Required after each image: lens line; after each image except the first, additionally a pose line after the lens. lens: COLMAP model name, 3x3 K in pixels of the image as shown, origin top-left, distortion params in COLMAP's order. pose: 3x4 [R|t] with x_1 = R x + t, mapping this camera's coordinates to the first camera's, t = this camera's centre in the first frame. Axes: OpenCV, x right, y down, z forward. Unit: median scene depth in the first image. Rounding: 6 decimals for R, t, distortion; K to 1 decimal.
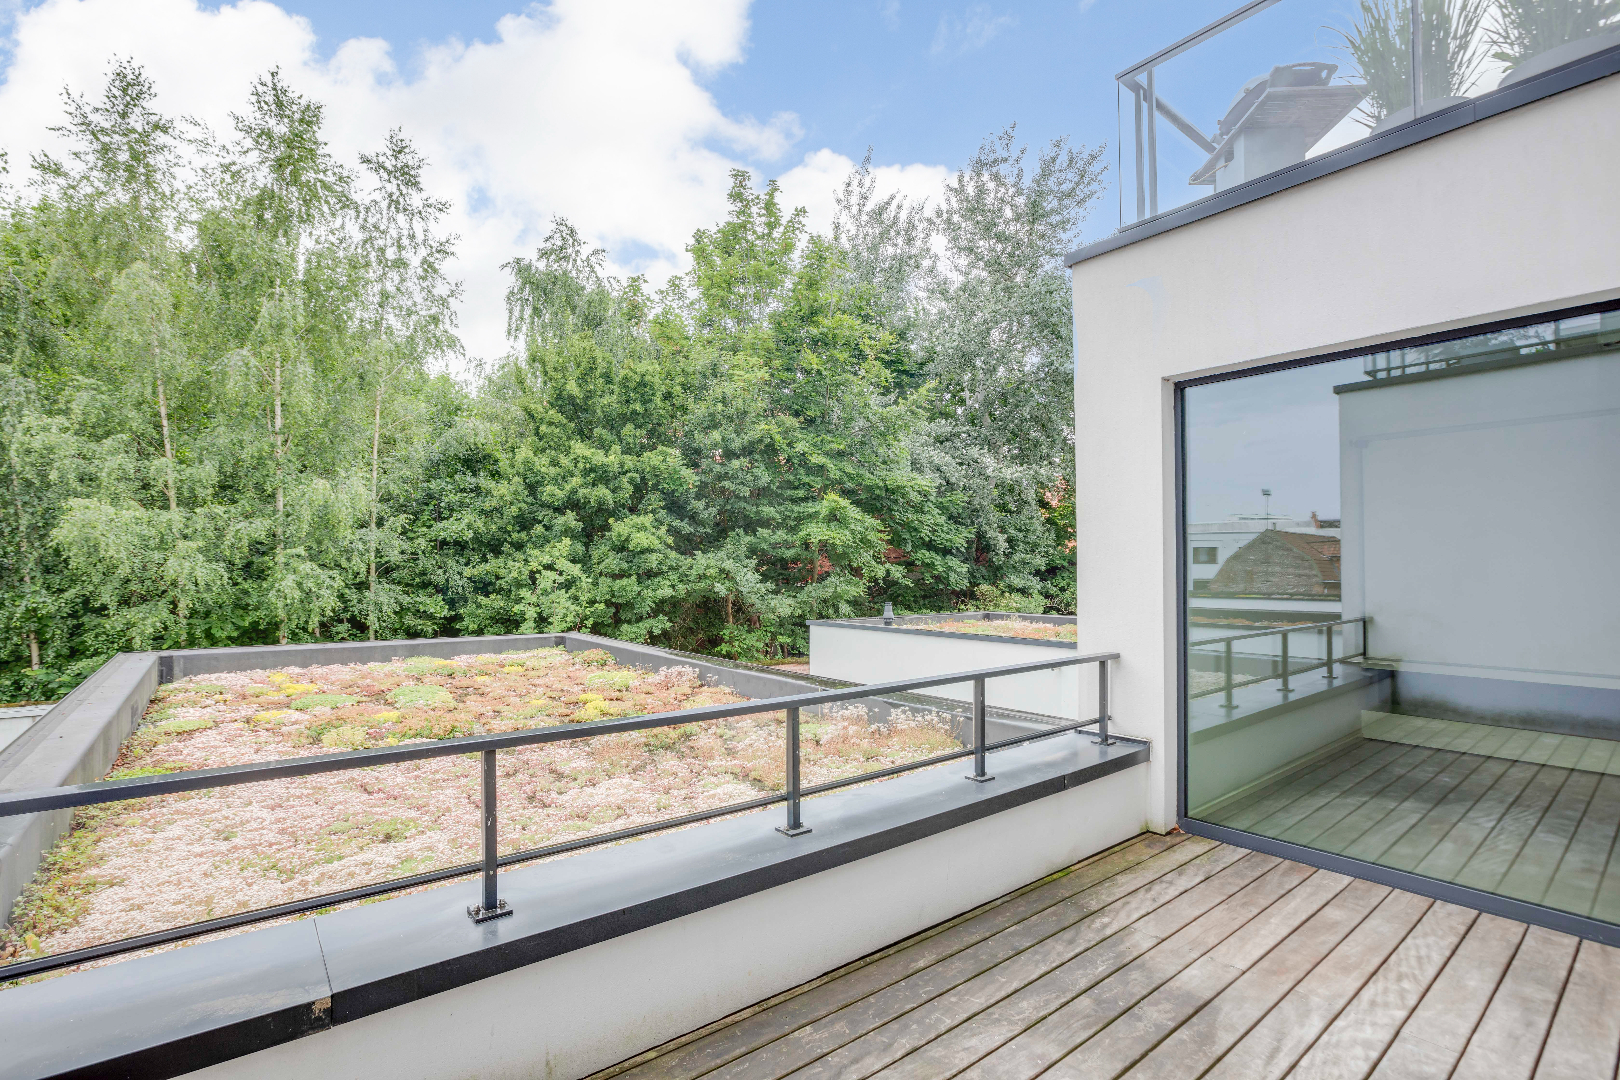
lens RADIAL K [[719.5, 0, 801.6], [0, 719.5, 539.3], [0, 0, 1]] dist [-0.000073, 0.000453]
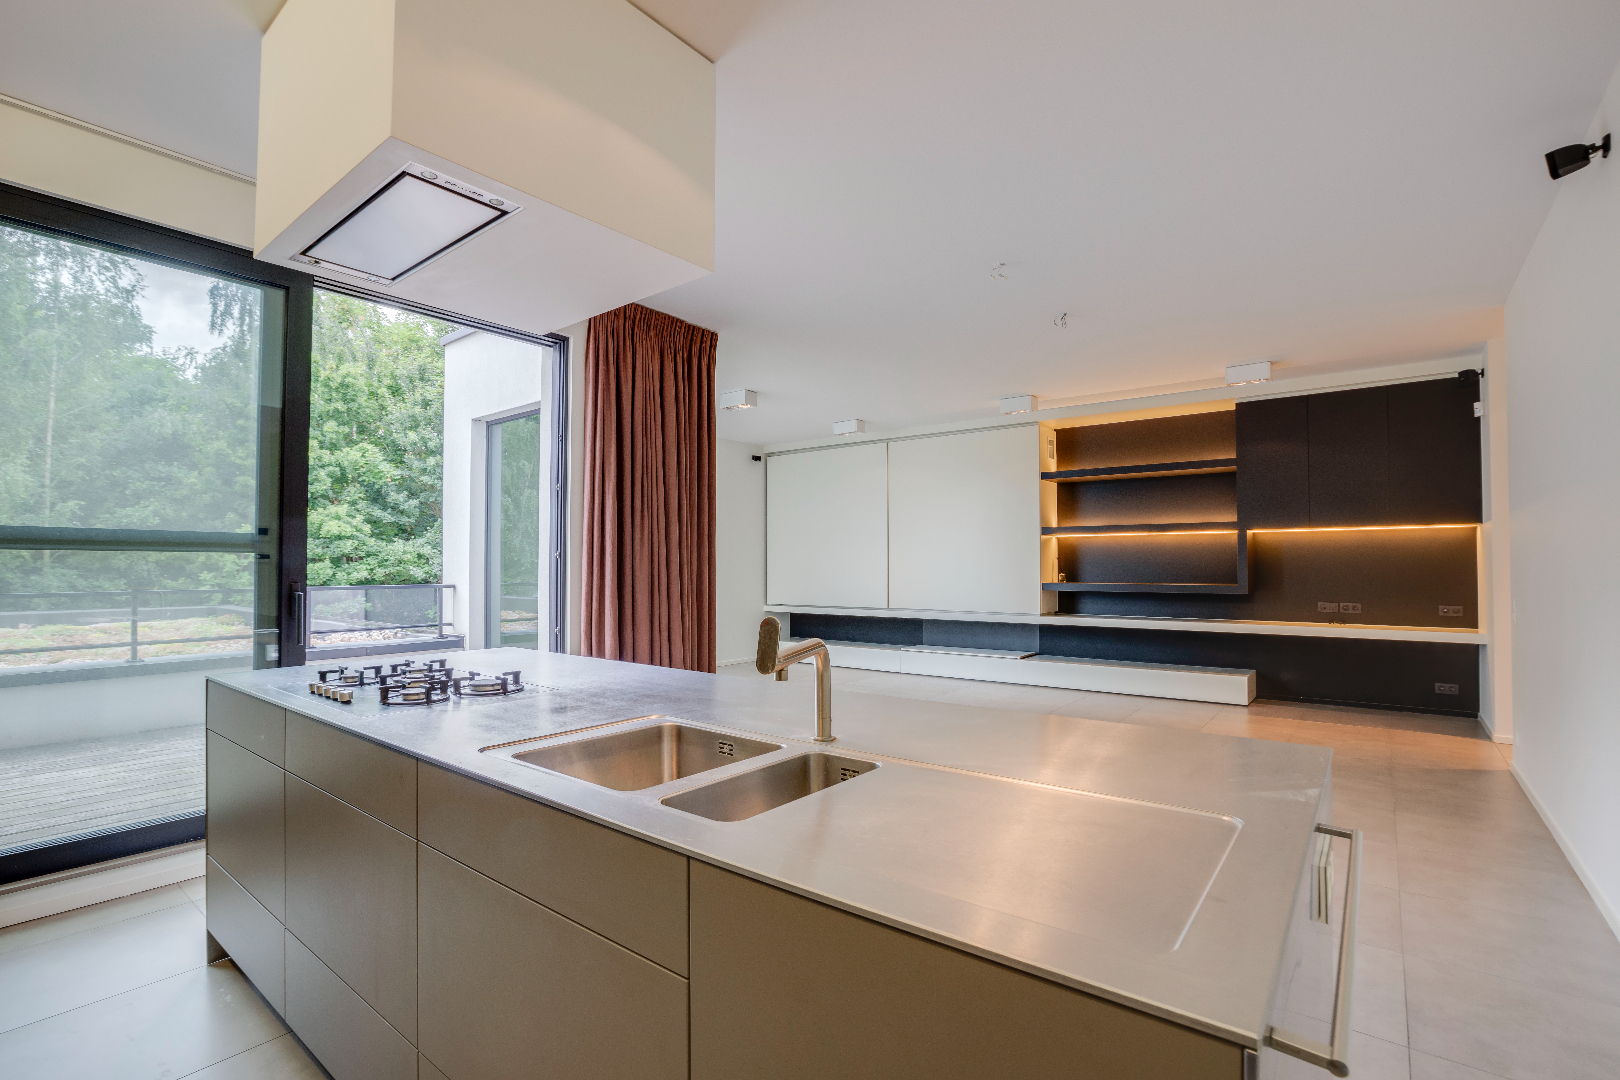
lens RADIAL K [[719.5, 0, 813.7], [0, 719.5, 551.3], [0, 0, 1]] dist [-0.000073, 0.000453]
pose [[0.976793, 0.002775, 0.214167, 0.245402], [-0.006298, 0.999856, 0.015769, 0.014398], [-0.214093, -0.016752, 0.976670, -0.223212]]
